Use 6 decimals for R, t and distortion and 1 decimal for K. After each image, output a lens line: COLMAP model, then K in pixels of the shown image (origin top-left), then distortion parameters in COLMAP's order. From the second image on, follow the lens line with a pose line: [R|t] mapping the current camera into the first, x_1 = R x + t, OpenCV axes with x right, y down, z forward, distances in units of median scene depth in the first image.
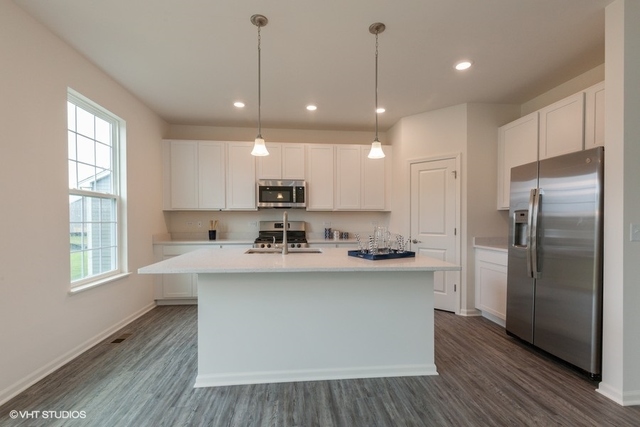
lens RADIAL K [[291.2, 0, 319.0], [0, 291.2, 222.8], [0, 0, 1]] dist [0.000453, 0.000027]
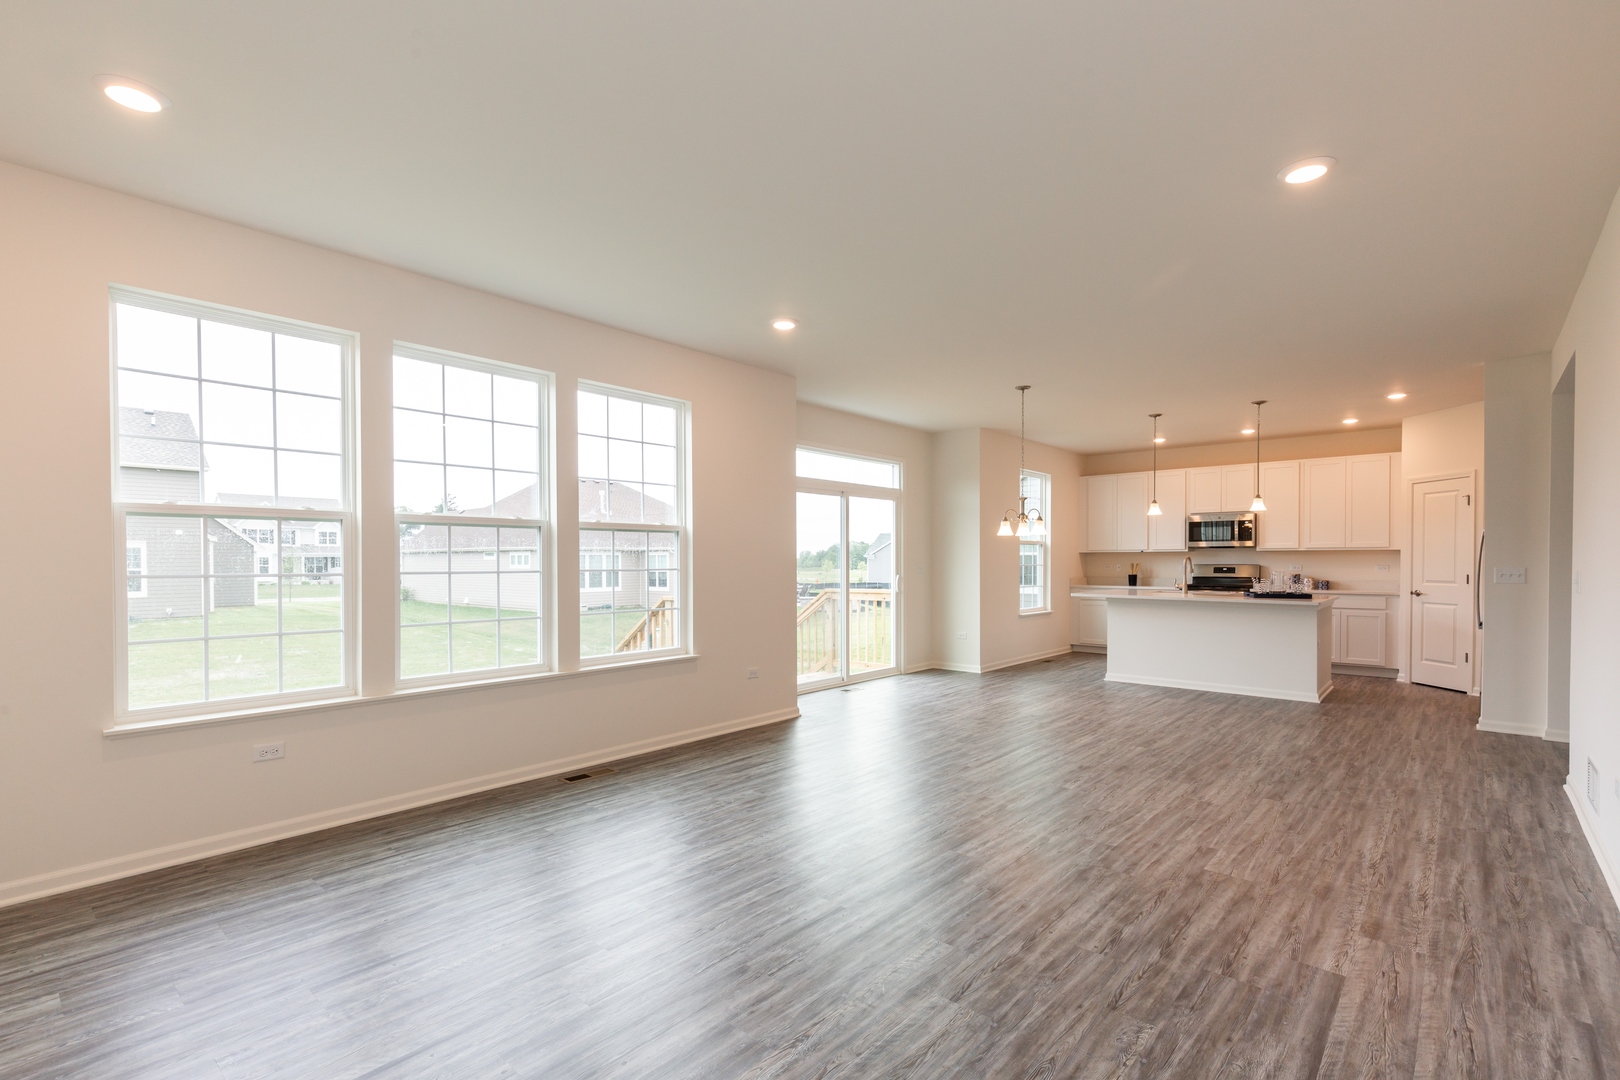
lens RADIAL K [[737.1, 0, 807.5], [0, 737.1, 563.4], [0, 0, 1]] dist [0.000453, 0.000027]
pose [[0.682181, 0.002669, -0.731179, 0.641390], [-0.006179, 0.999979, -0.002115, 0.003577], [0.731158, 0.005961, 0.682183, -1.338510]]
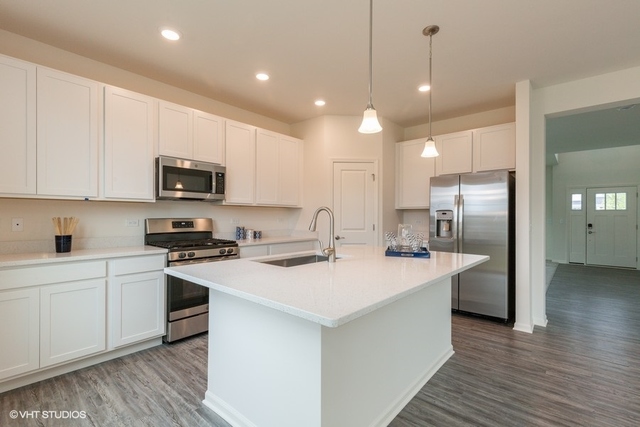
lens RADIAL K [[294.2, 0, 320.0], [0, 294.2, 213.5], [0, 0, 1]] dist [0.003875, 0.000359]
pose [[0.725378, 0.009207, 0.688290, -0.442637], [0.003981, 0.999838, -0.017570, -0.004128], [-0.688340, 0.015485, 0.725223, 0.292978]]
